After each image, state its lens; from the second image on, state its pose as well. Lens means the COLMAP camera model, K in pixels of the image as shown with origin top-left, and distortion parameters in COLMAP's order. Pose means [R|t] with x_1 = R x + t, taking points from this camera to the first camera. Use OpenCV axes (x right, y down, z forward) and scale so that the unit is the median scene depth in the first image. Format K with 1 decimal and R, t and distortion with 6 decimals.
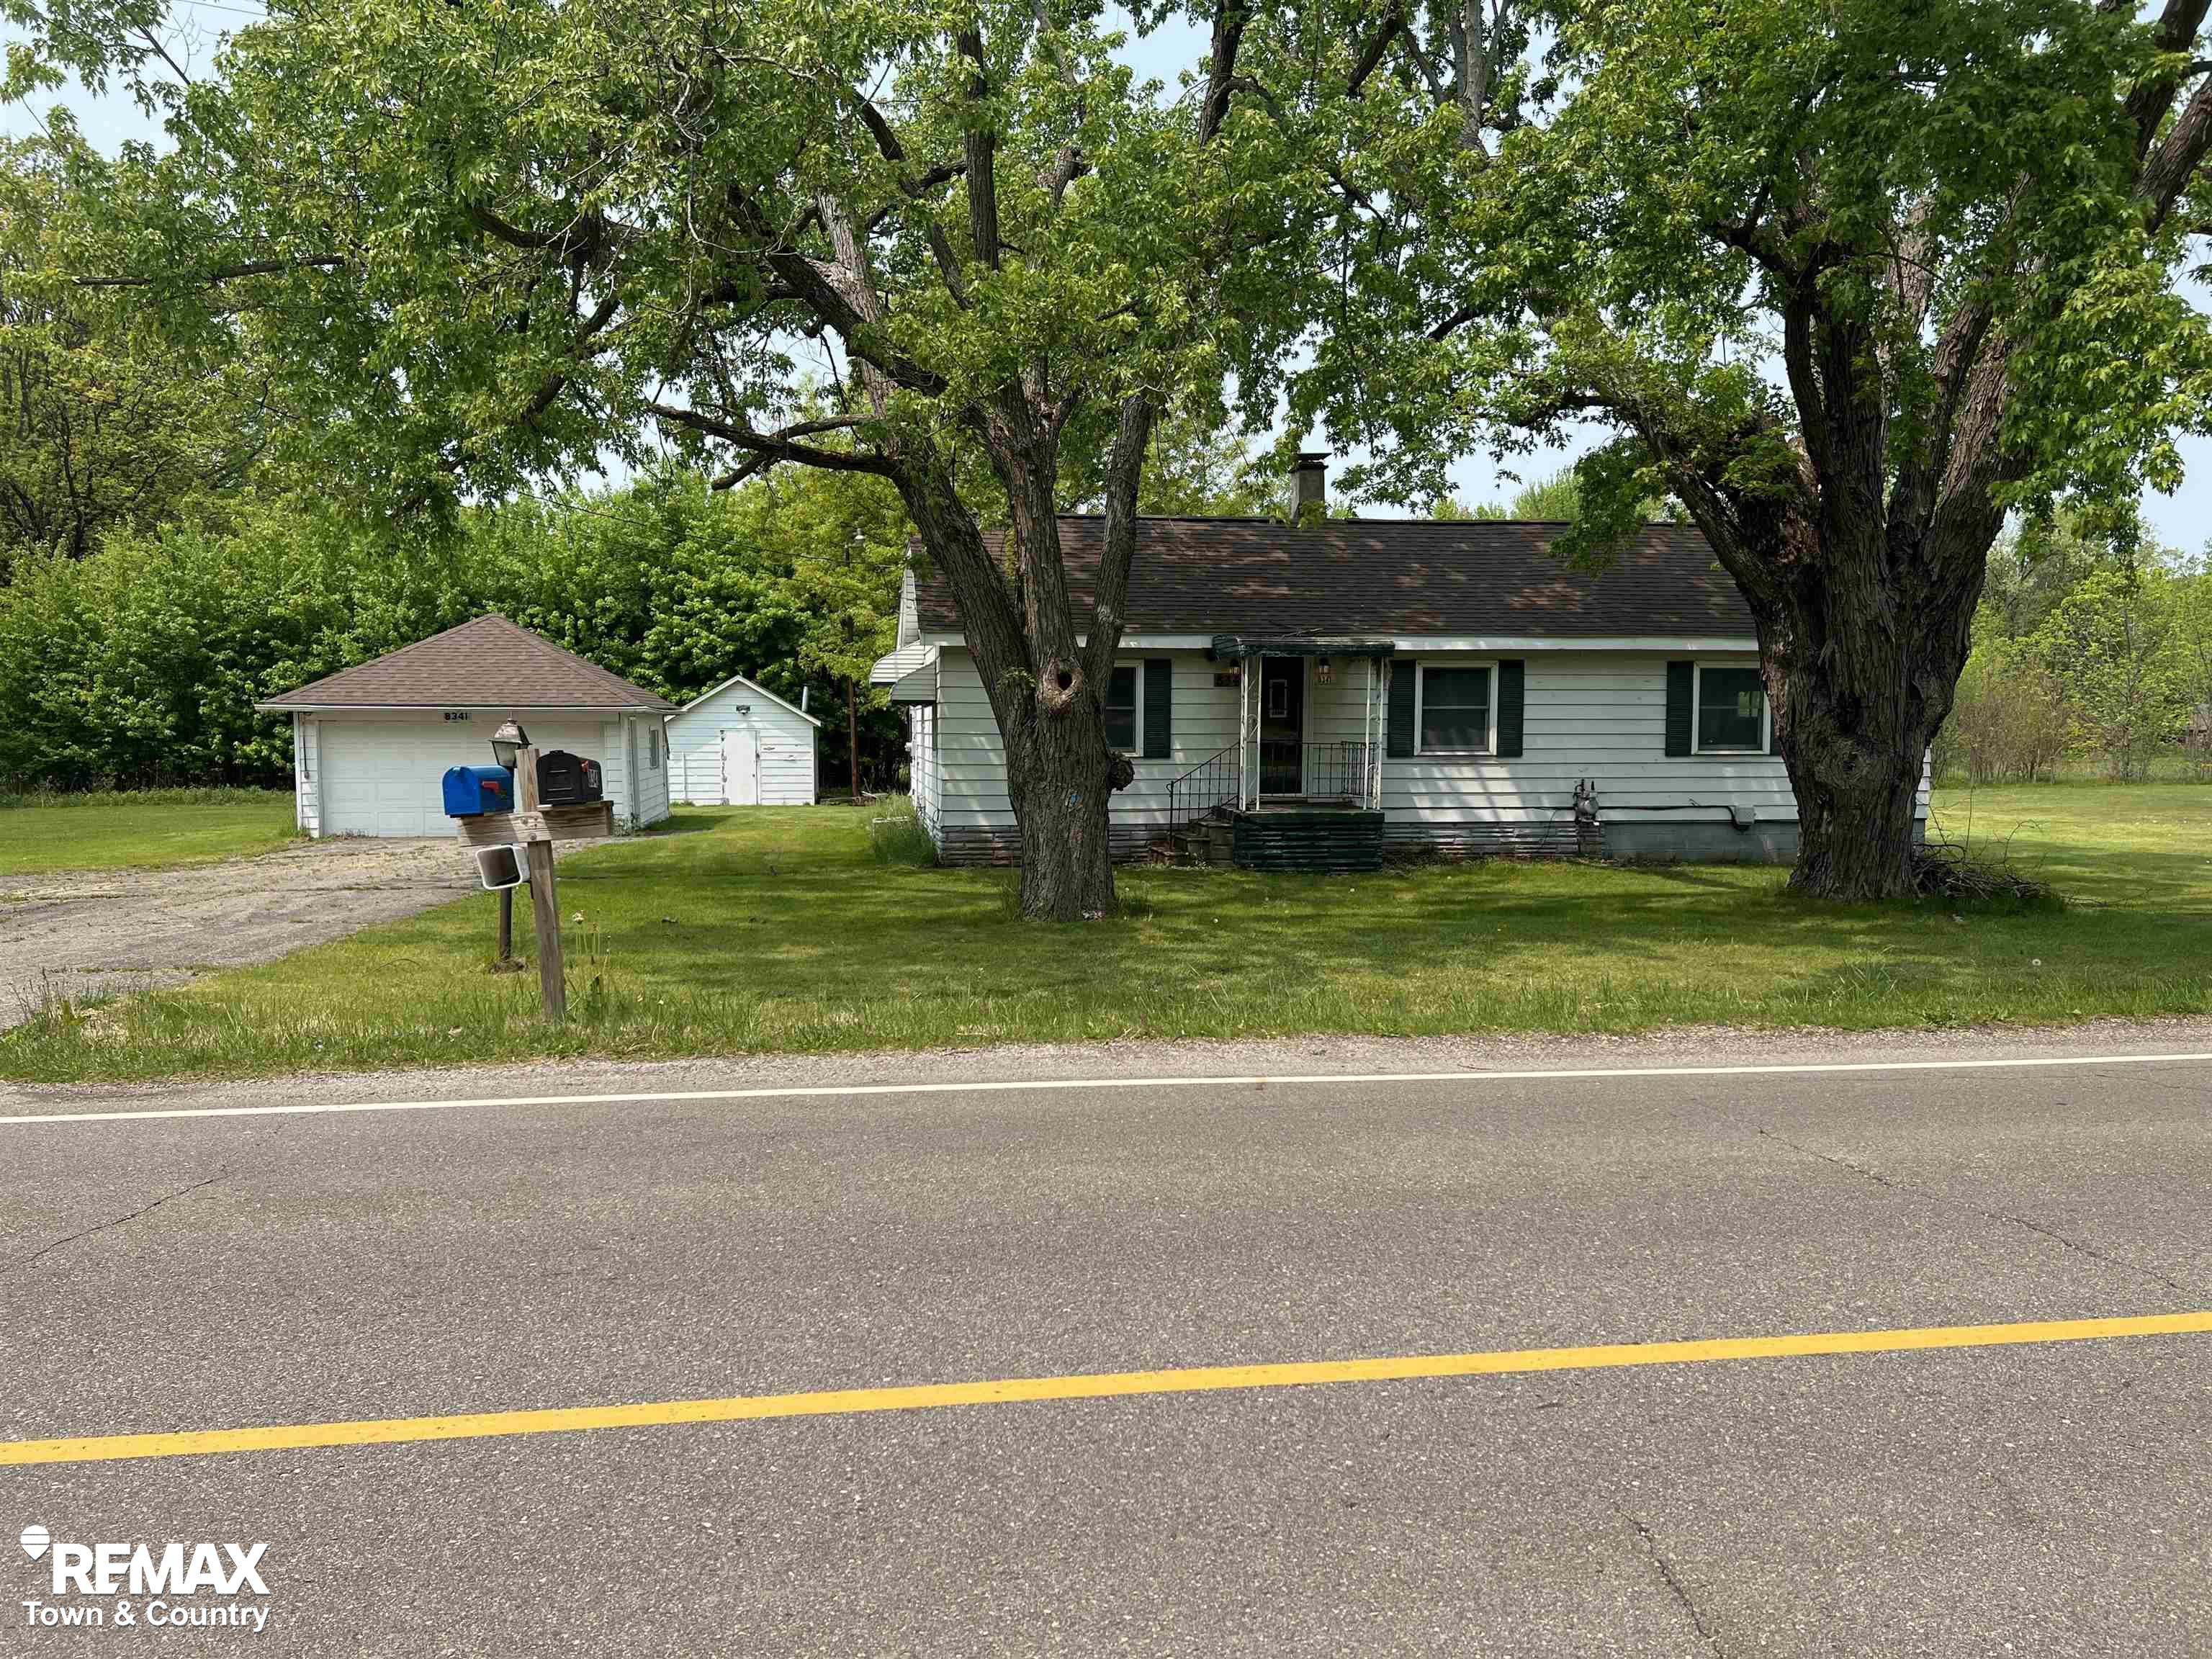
lens RADIAL K [[1689.8, 0, 1100.9], [0, 1689.8, 836.4], [0, 0, 1]] dist [0.072211, -0.093370]
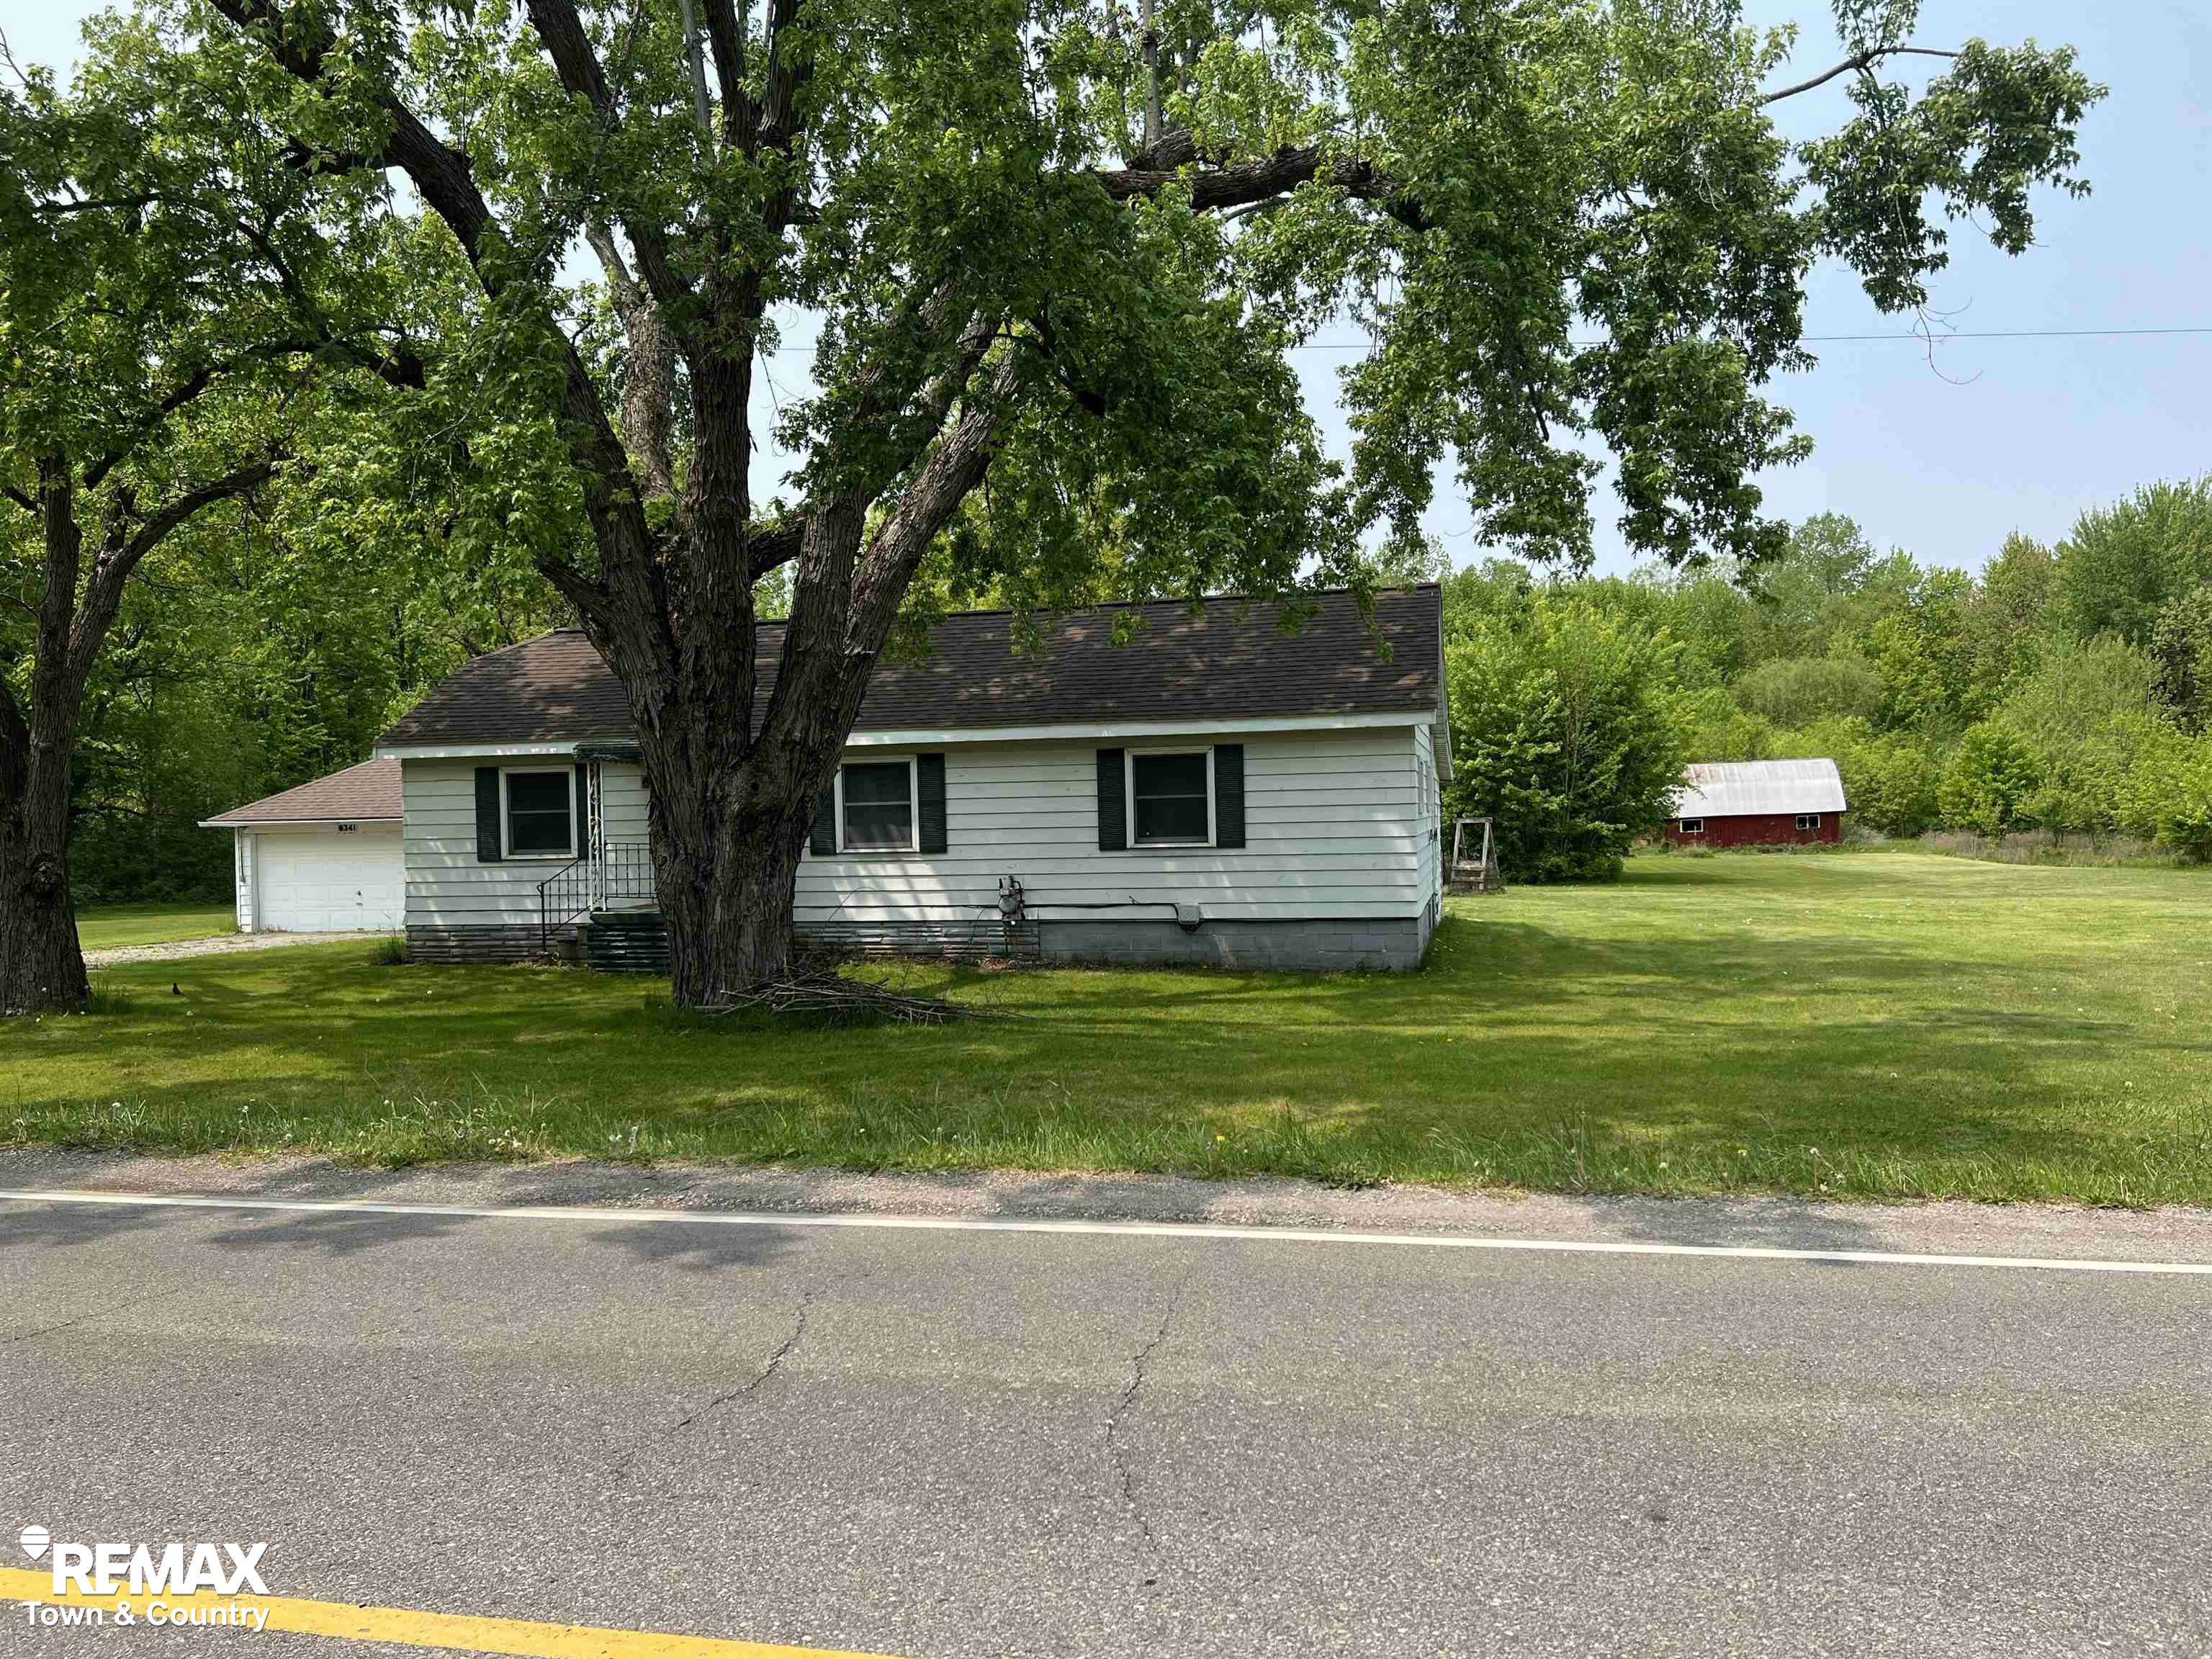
lens RADIAL K [[1689.8, 0, 1100.6], [0, 1689.8, 828.9], [0, 0, 1]] dist [0.072211, -0.093370]
pose [[0.926030, -0.019463, -0.376949, 0.683789], [-0.000868, 0.998557, -0.053692, -0.009123], [0.377450, 0.050048, 0.924677, 0.144120]]
